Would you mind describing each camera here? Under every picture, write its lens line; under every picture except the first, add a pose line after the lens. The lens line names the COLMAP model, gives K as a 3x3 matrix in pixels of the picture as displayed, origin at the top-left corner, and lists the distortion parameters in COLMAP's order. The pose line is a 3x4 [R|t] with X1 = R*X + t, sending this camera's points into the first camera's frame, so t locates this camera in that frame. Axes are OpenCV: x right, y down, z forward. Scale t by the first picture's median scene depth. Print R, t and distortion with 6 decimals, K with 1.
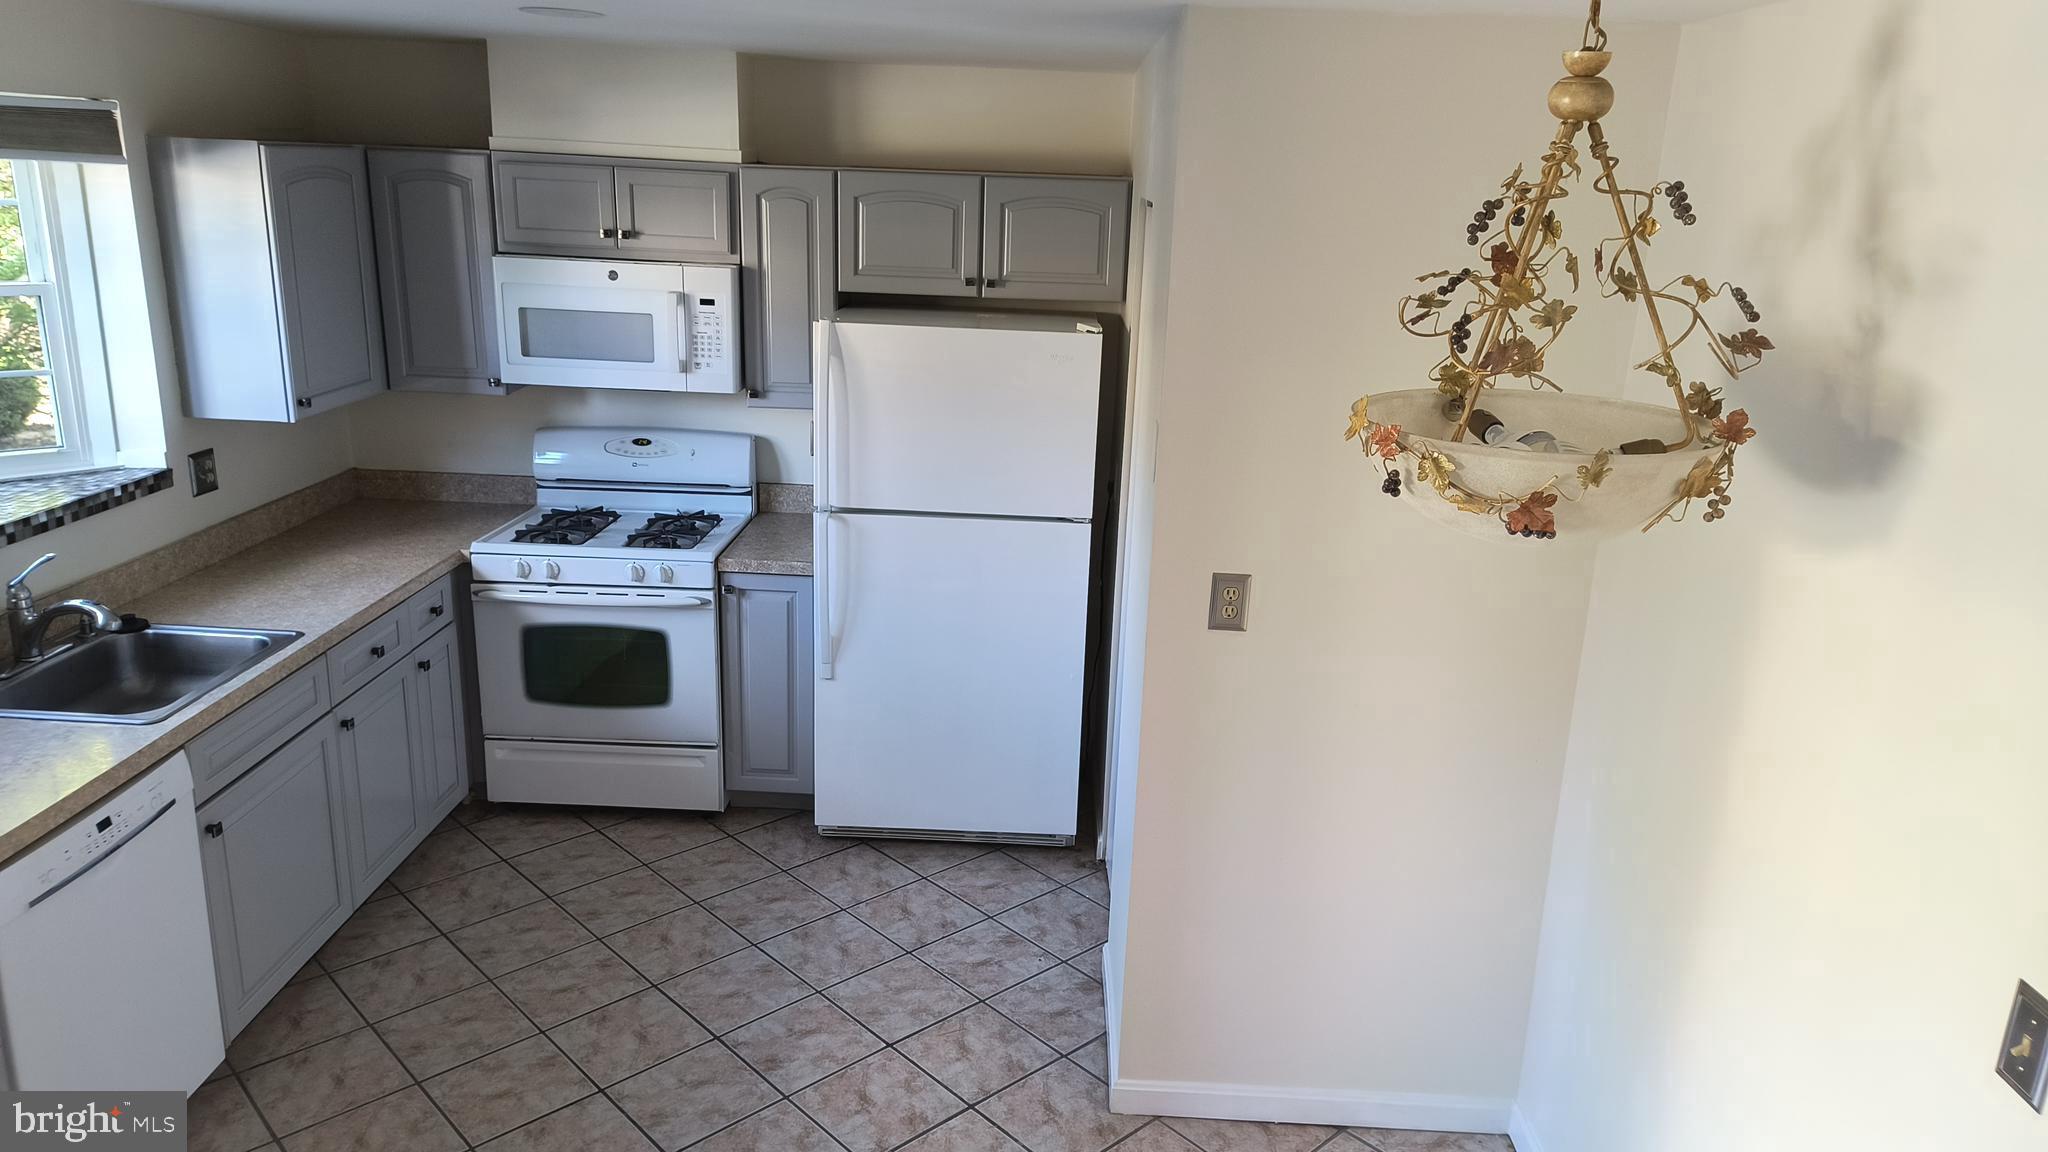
lens RADIAL K [[1400.3, 0, 1019.1], [0, 1400.3, 584.6], [0, 0, 1]] dist [0.057615, -0.085417]
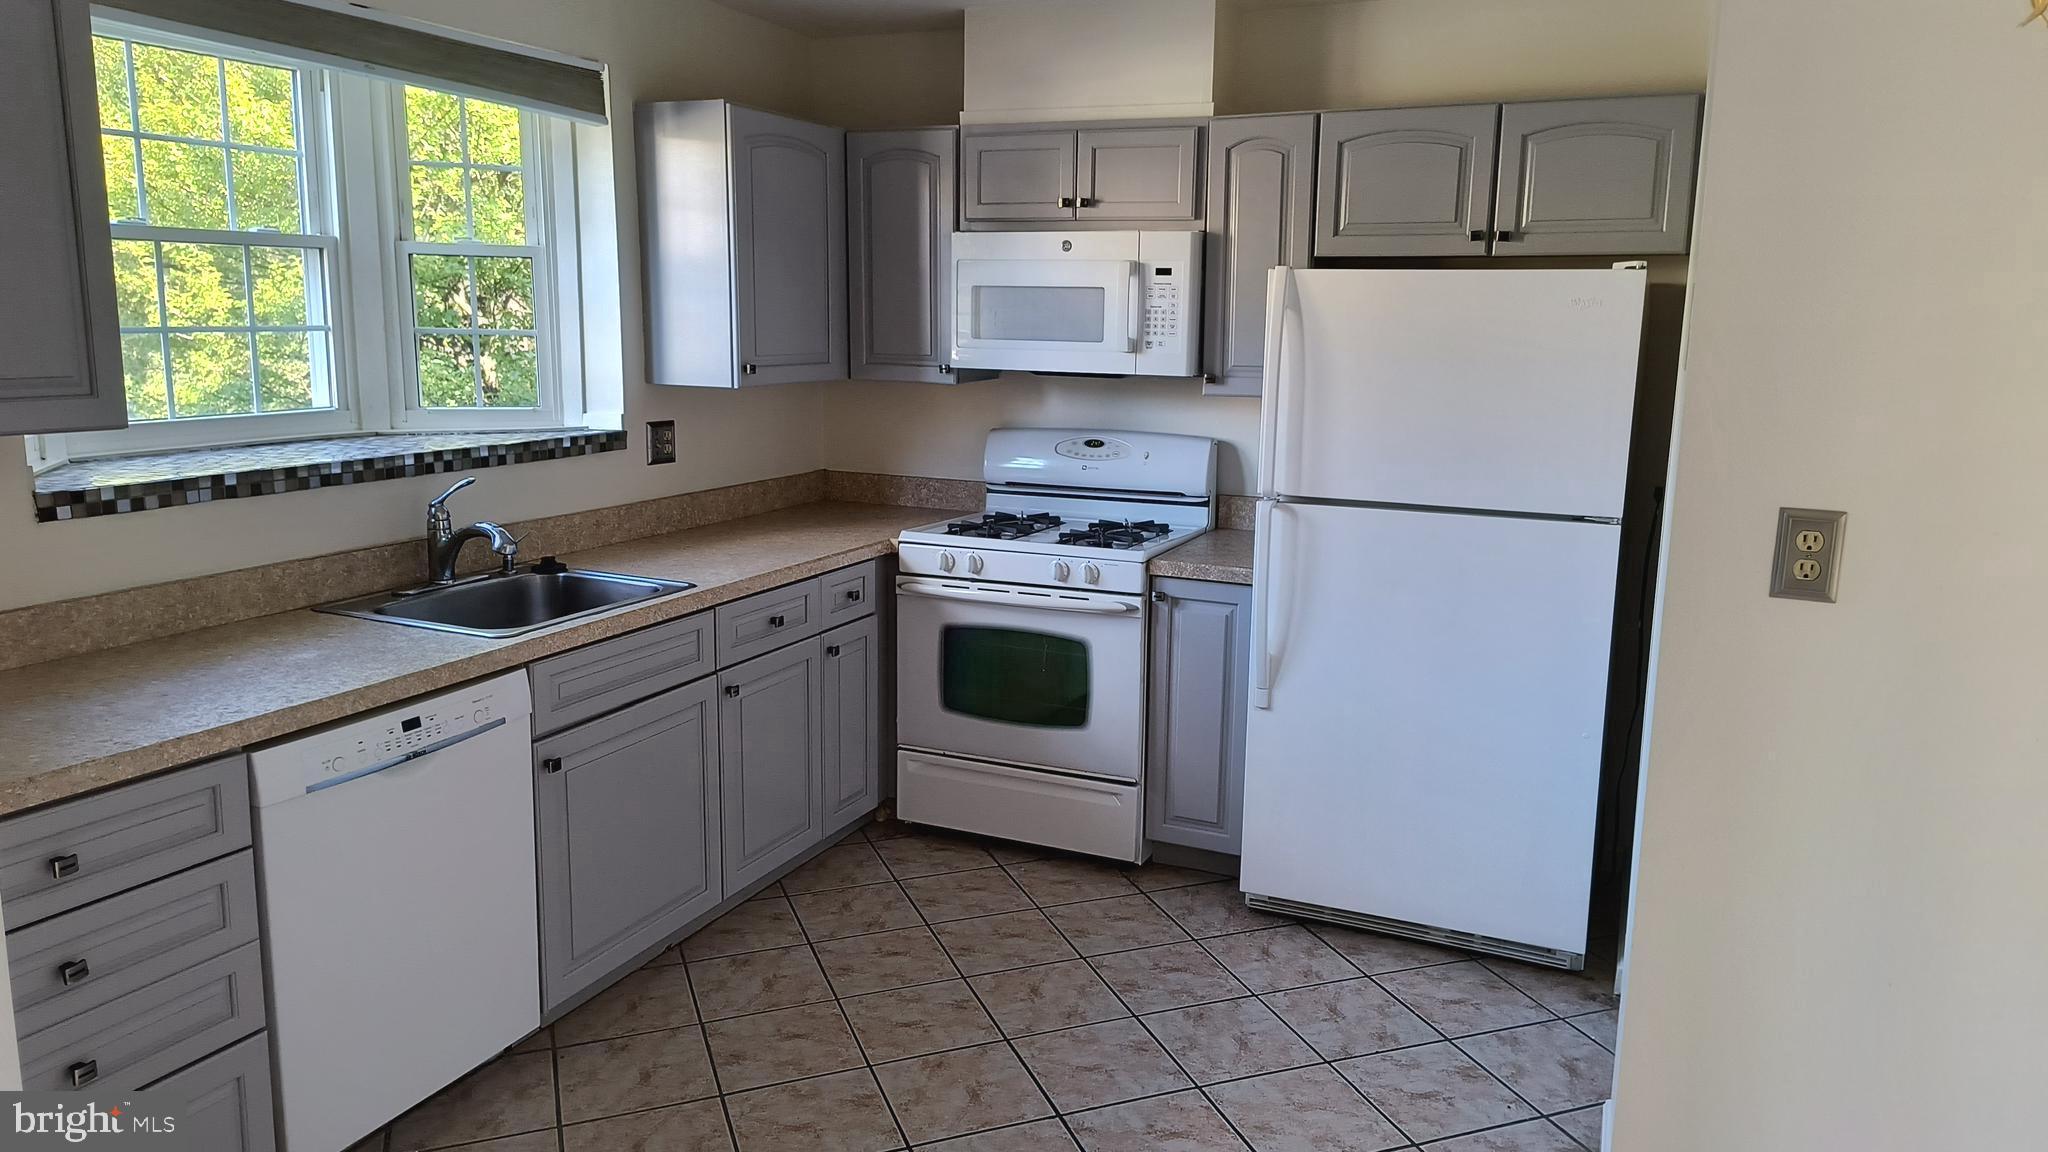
lens RADIAL K [[1392.4, 0, 1028.8], [0, 1392.4, 561.8], [0, 0, 1]] dist [0.020954, 0.000655]
pose [[0.921490, 0.045845, -0.385687, 0.046923], [-0.091640, 0.990637, -0.101194, 0.077092], [0.377436, 0.128594, 0.917064, 0.191738]]
